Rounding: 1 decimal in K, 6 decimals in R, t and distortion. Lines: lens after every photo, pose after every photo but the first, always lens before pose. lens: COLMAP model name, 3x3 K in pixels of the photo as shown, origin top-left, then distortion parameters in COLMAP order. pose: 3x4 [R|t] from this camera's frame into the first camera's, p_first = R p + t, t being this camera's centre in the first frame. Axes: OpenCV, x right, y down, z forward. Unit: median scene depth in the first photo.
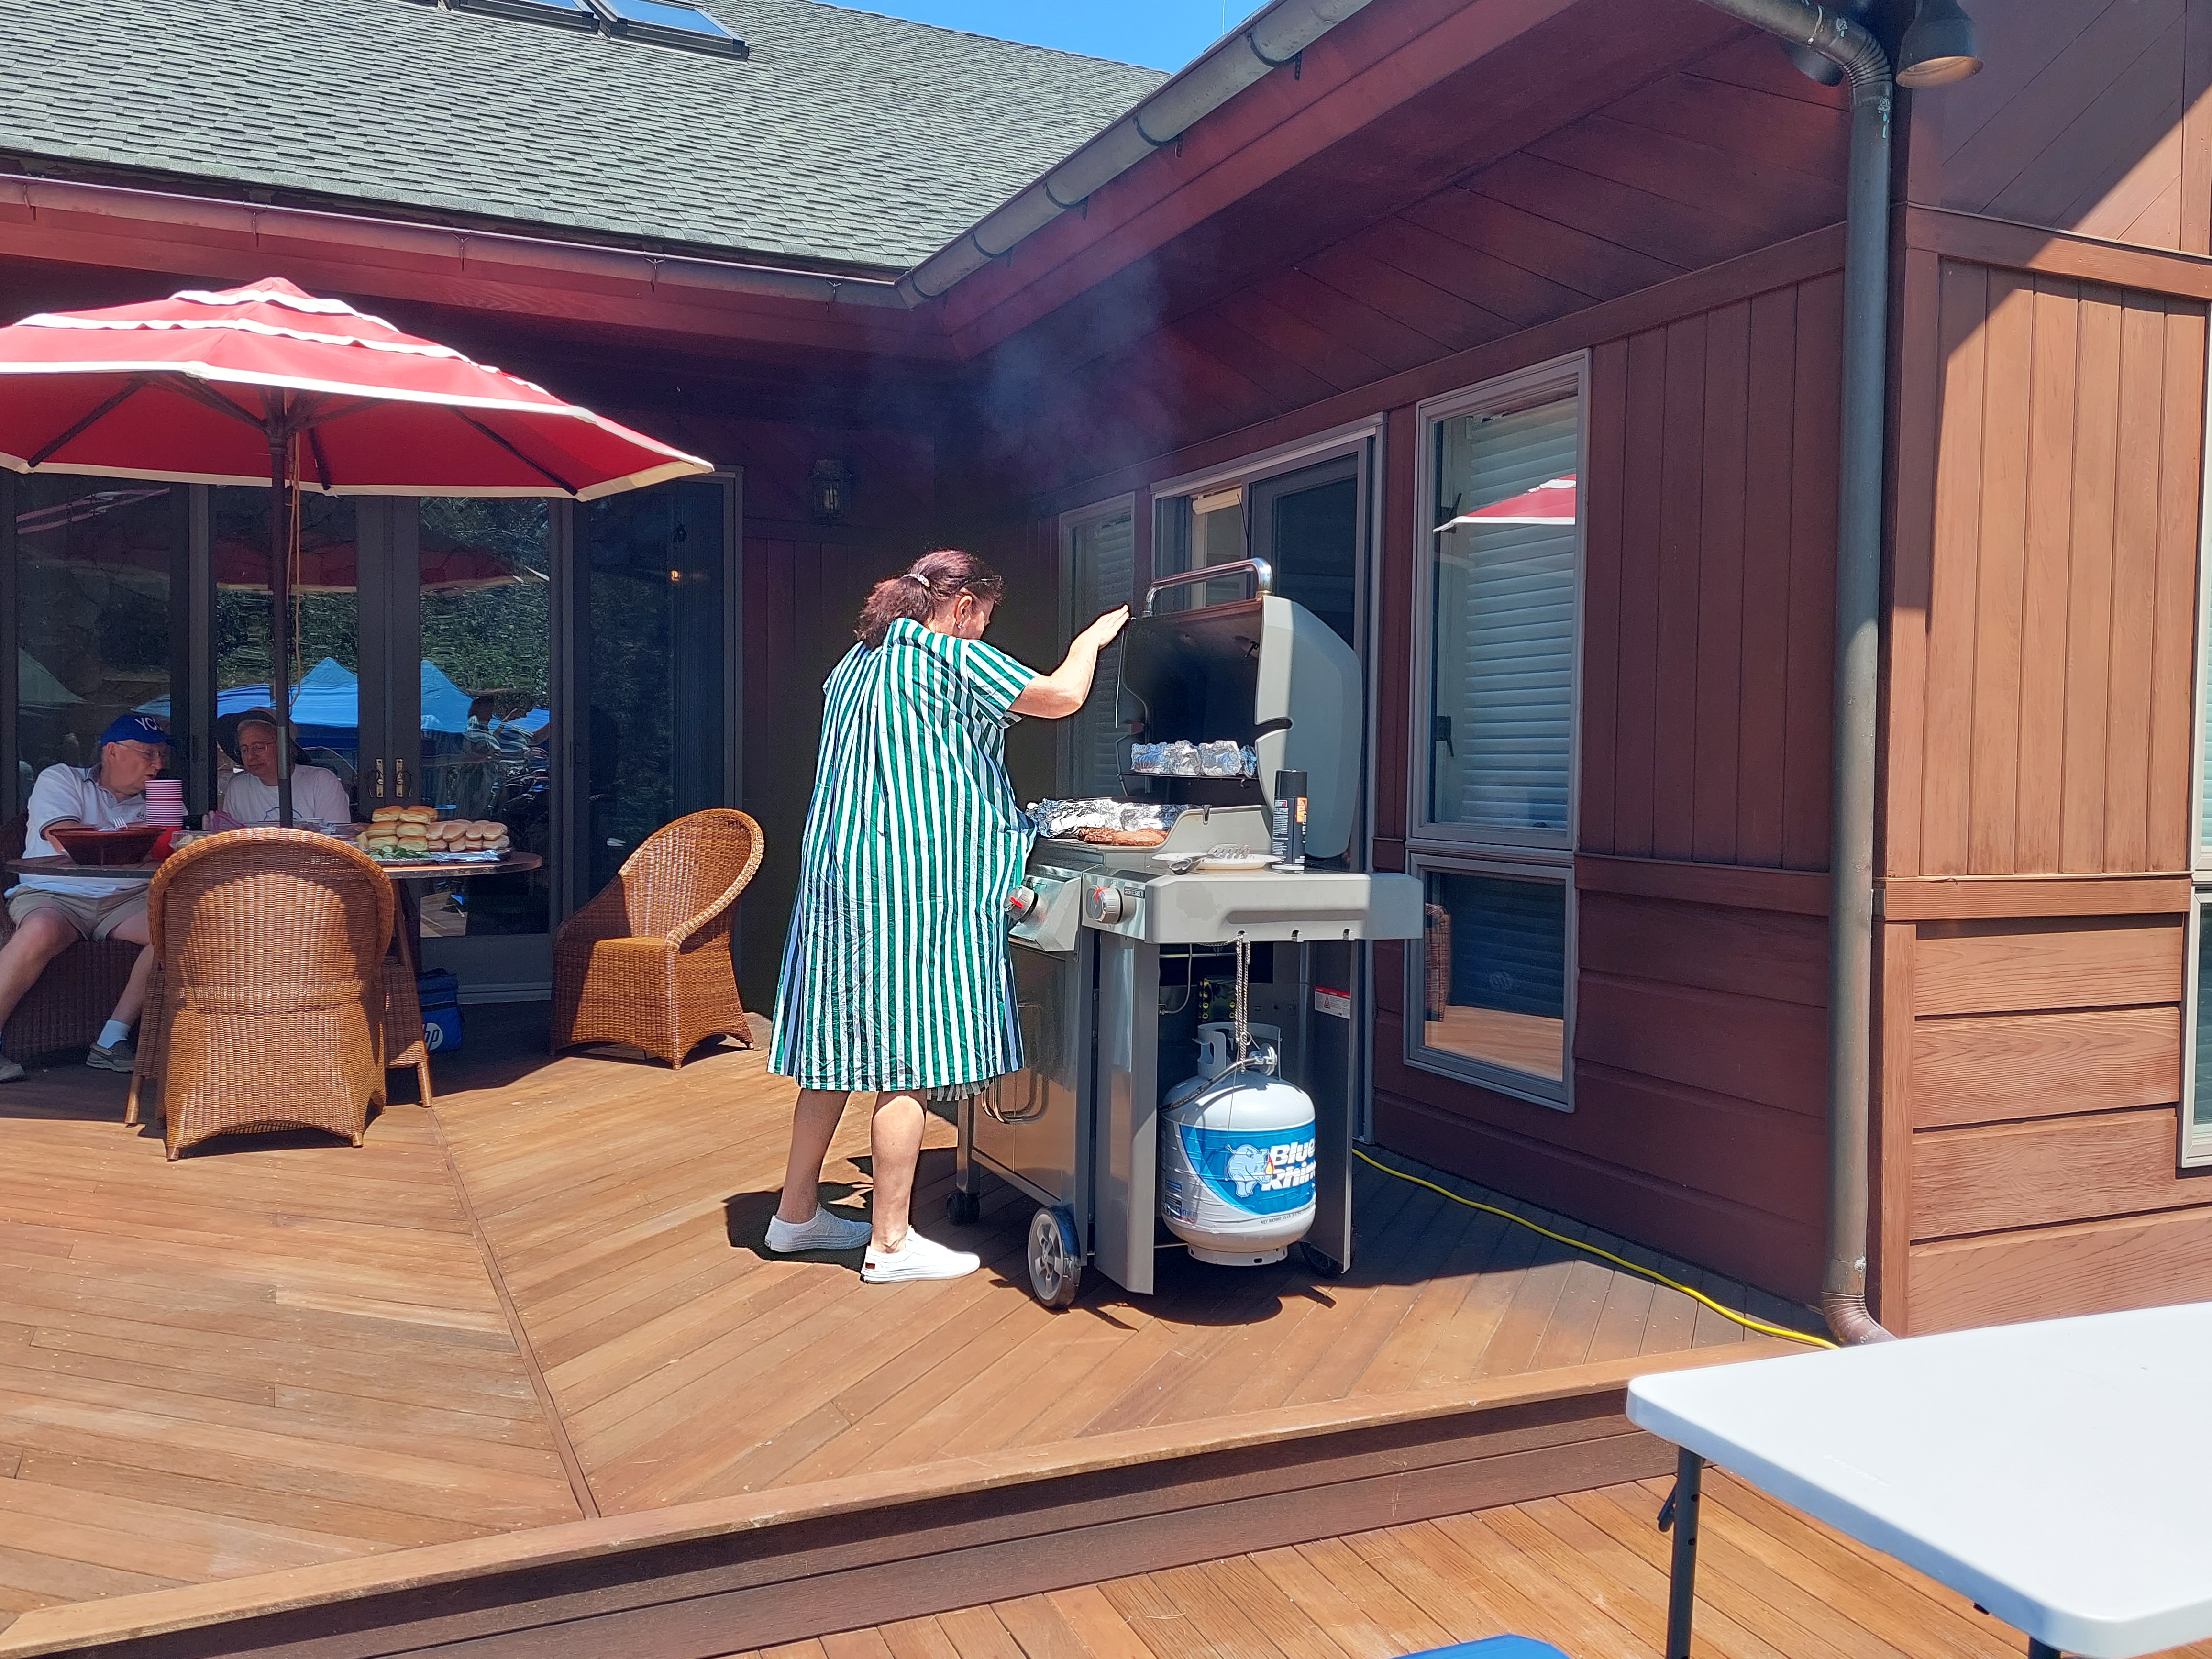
lens RADIAL K [[1826.7, 0, 1131.4], [0, 1826.7, 844.0], [0, 0, 1]] dist [0.027515, -0.012667]
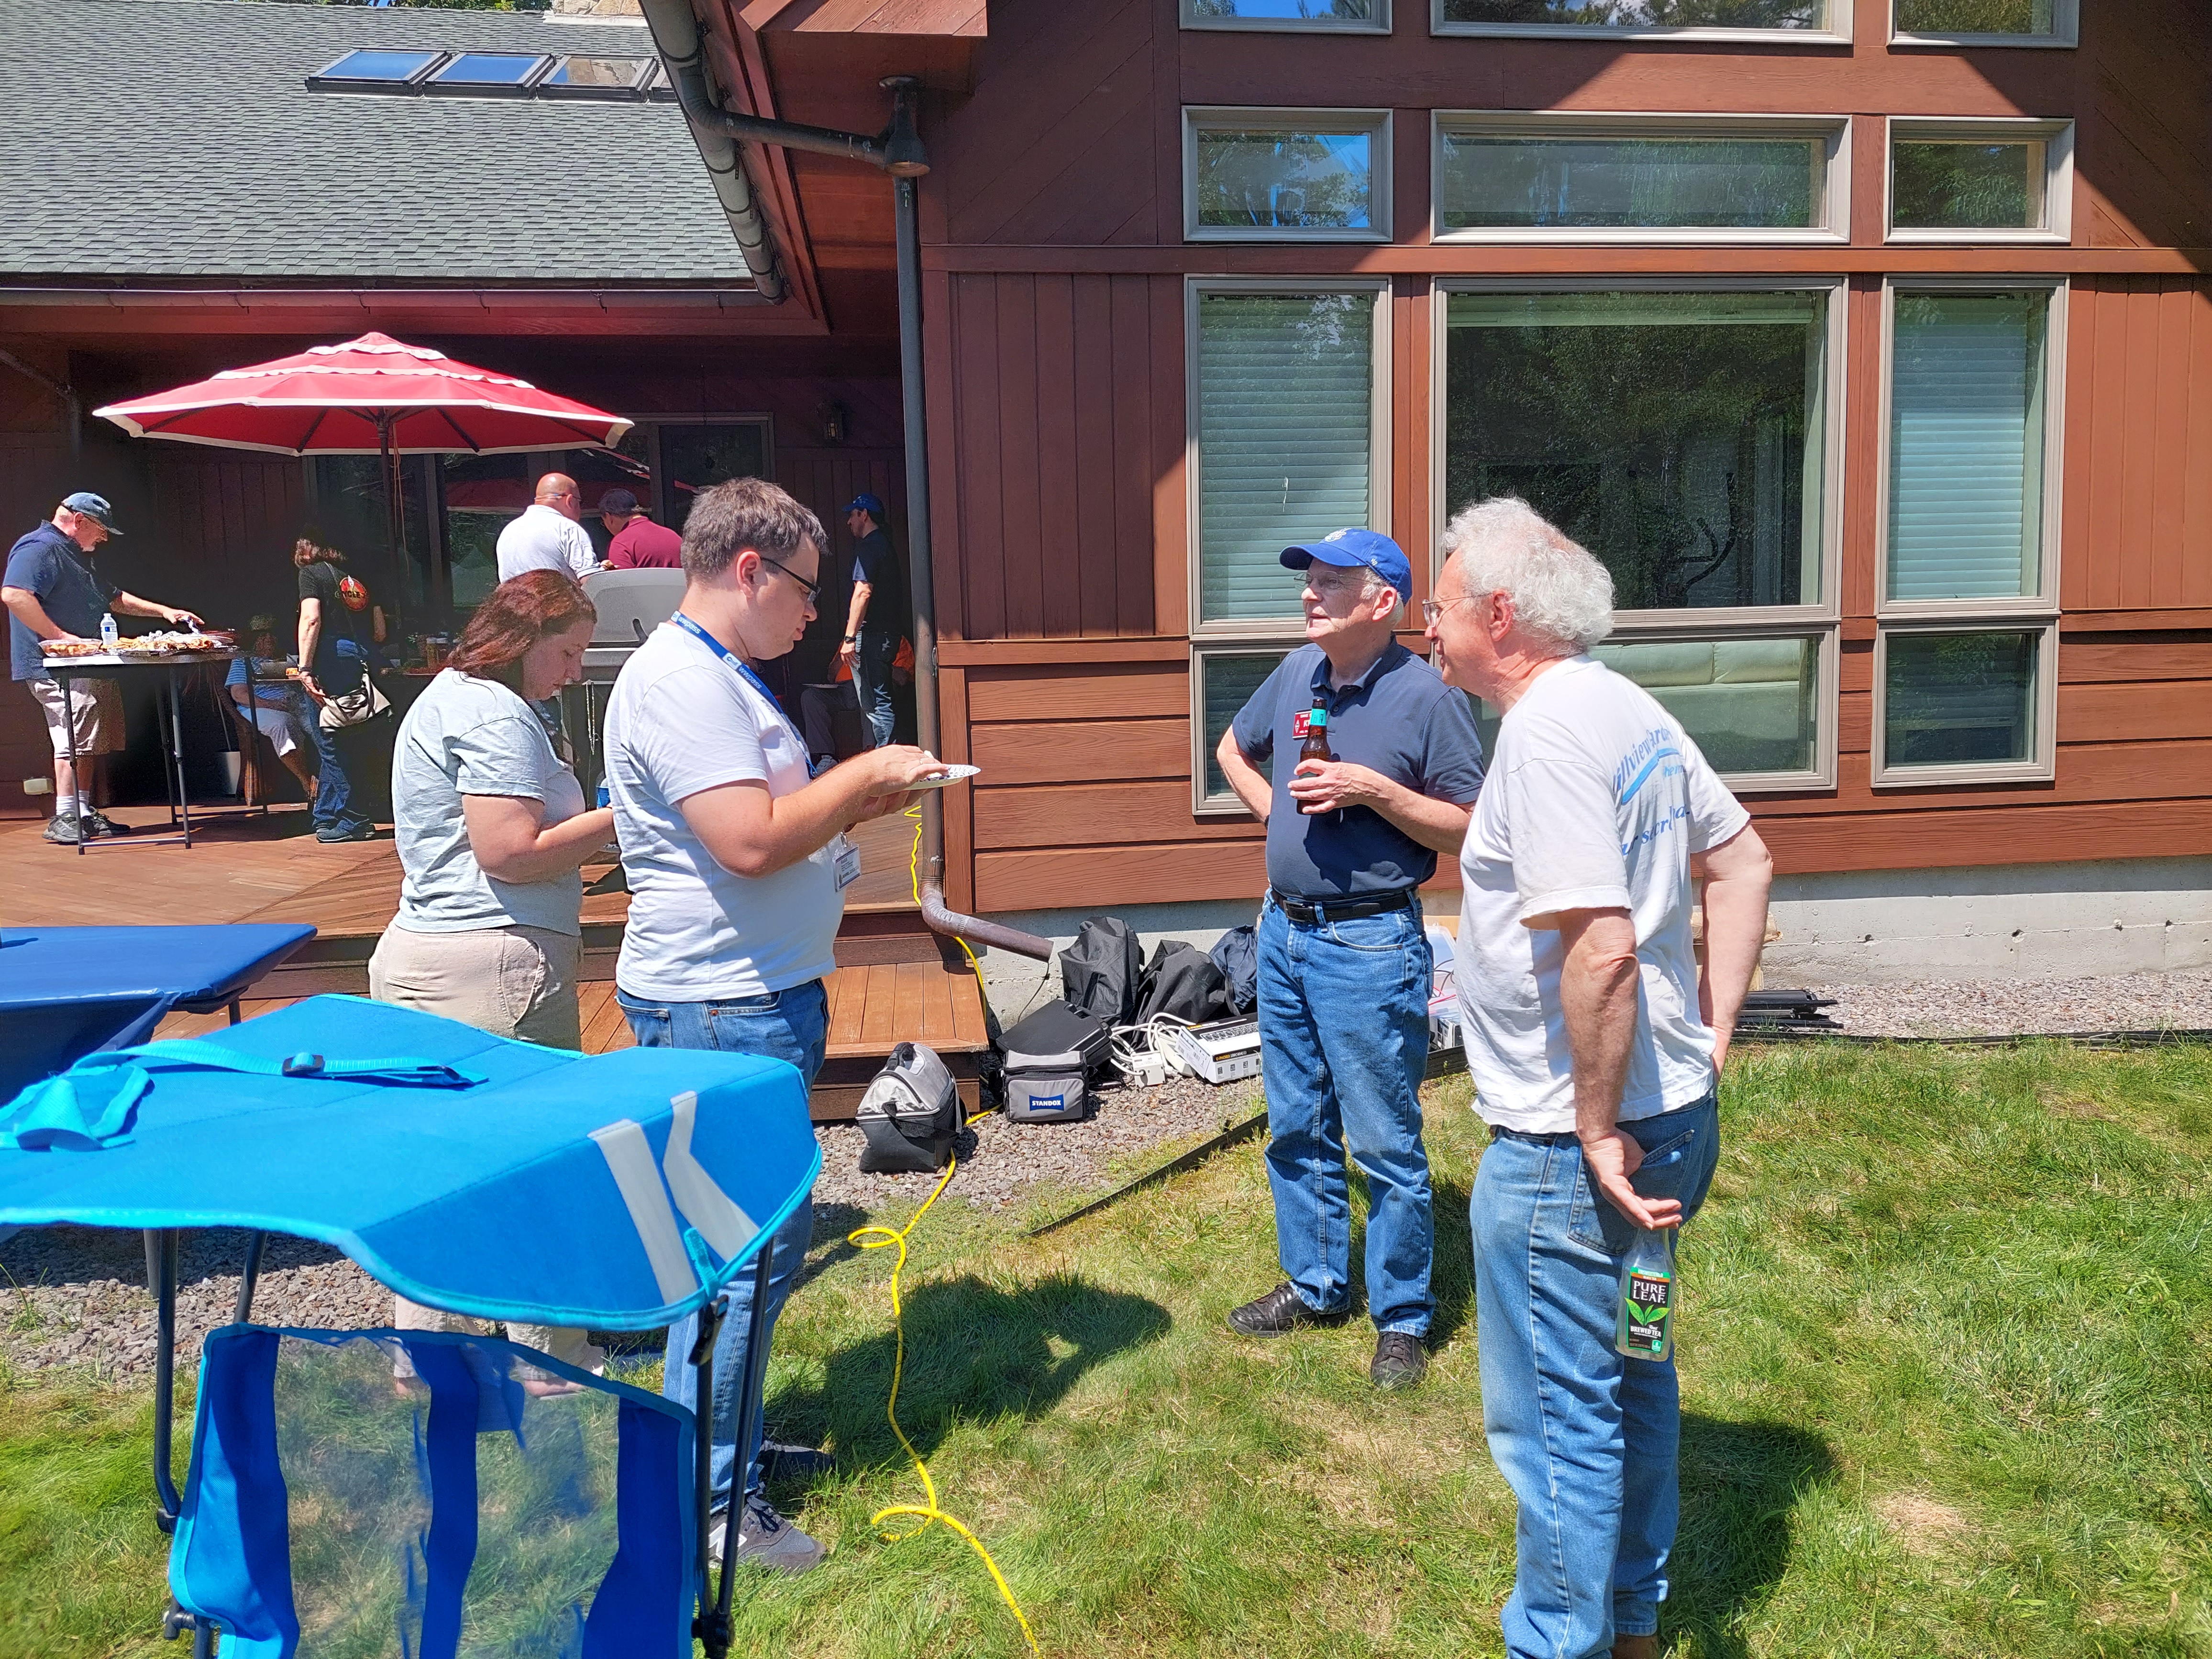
lens RADIAL K [[1574.3, 0, 1117.7], [0, 1574.3, 830.4], [0, 0, 1]] dist [0.032615, -0.044572]
pose [[0.958015, -0.001749, -0.286712, 0.807086], [0.026109, 0.996359, 0.081163, 0.066015], [0.285526, -0.085241, 0.954573, -0.316477]]
